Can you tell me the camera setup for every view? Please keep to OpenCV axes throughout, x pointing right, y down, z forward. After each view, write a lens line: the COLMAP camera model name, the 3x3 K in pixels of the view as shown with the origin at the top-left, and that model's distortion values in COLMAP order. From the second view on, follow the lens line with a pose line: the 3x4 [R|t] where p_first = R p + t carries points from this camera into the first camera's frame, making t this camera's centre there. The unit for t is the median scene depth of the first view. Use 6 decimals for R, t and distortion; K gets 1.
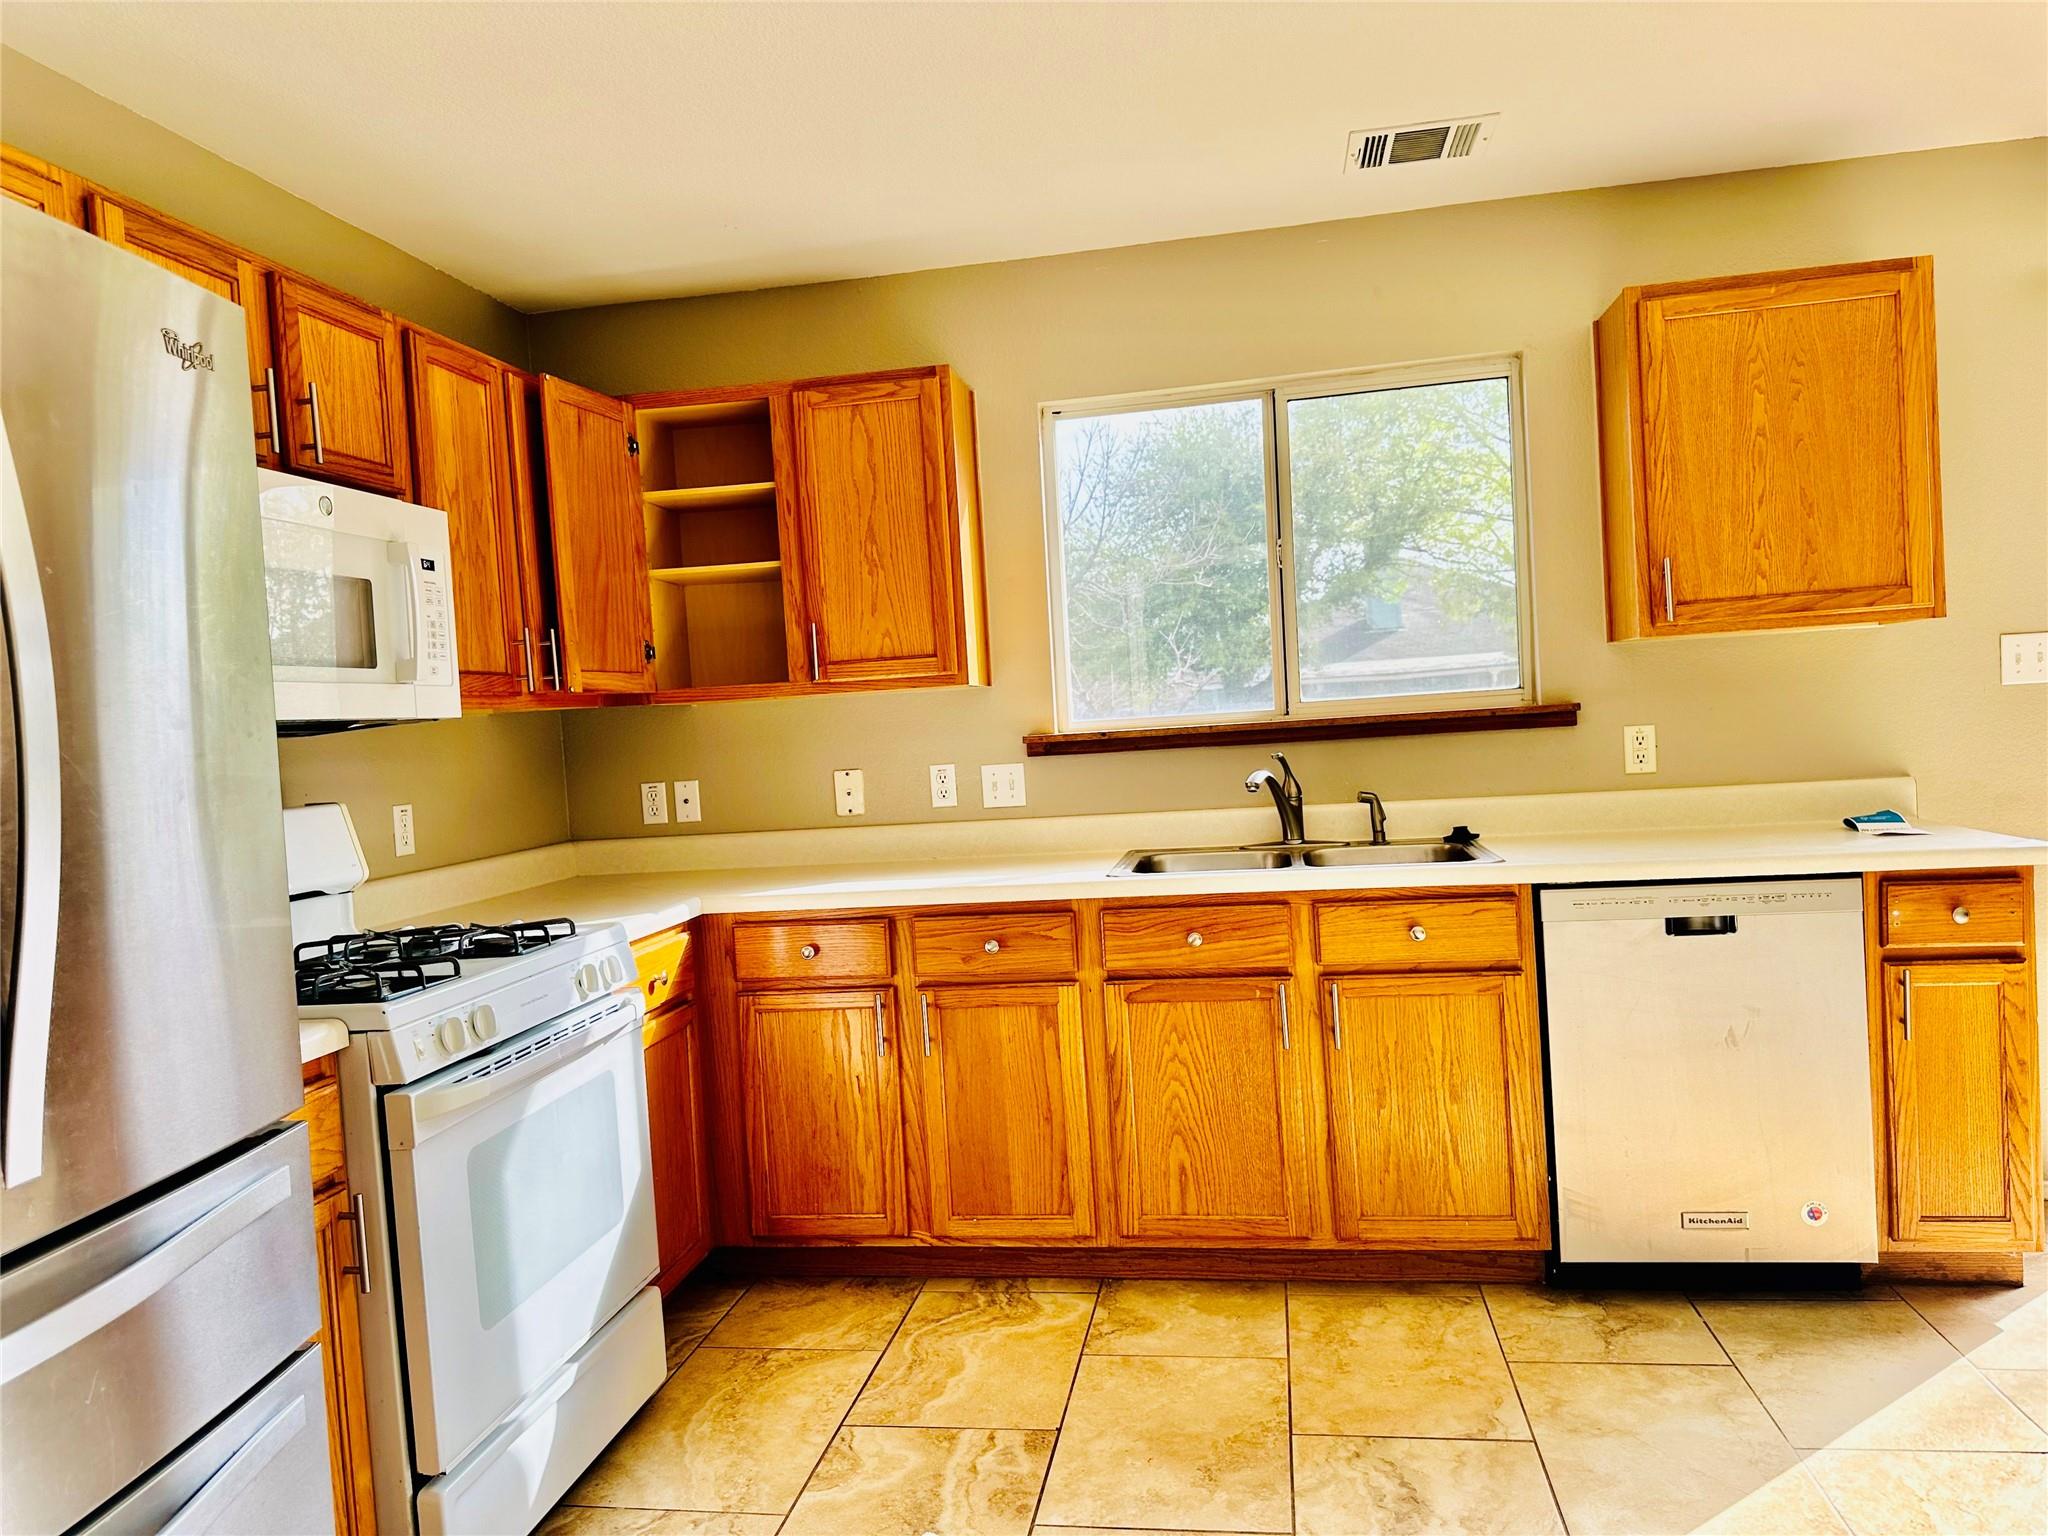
lens RADIAL K [[1445.0, 0, 1022.1], [0, 1445.0, 764.0], [0, 0, 1]] dist [0.042848, -0.058768]
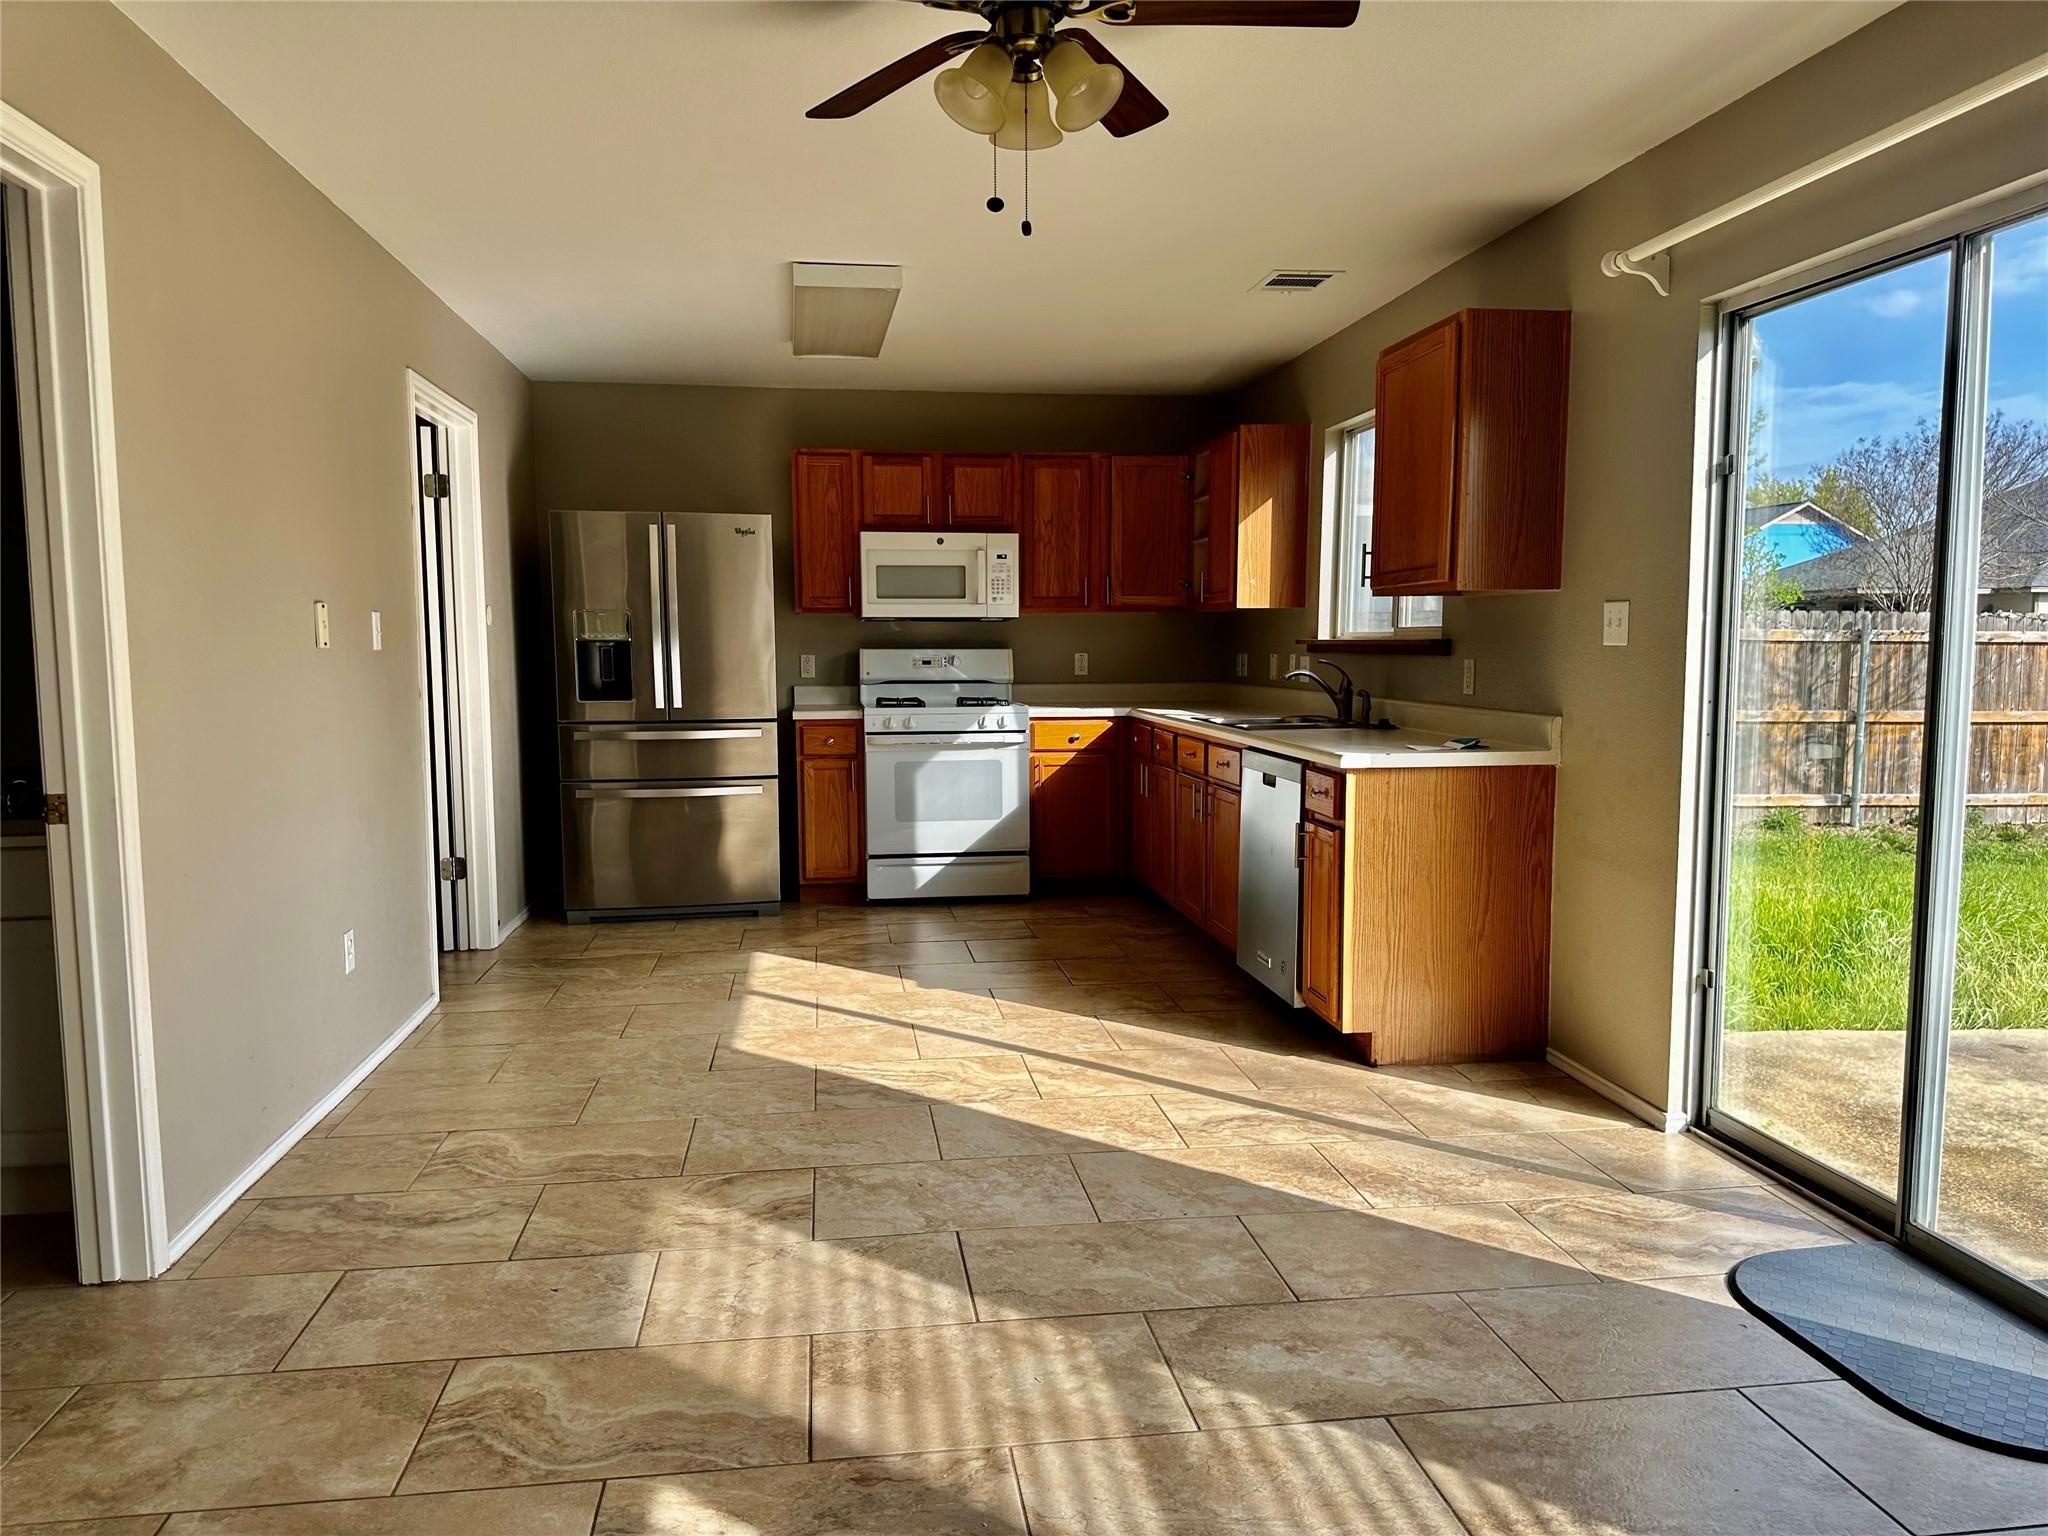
lens RADIAL K [[1445.0, 0, 1026.7], [0, 1445.0, 774.3], [0, 0, 1]] dist [0.042848, -0.058768]
pose [[0.306515, 0.145895, -0.940619, 1.958530], [-0.046358, 0.989299, 0.138339, -0.107781], [0.950736, 0.001202, 0.309998, 0.249490]]
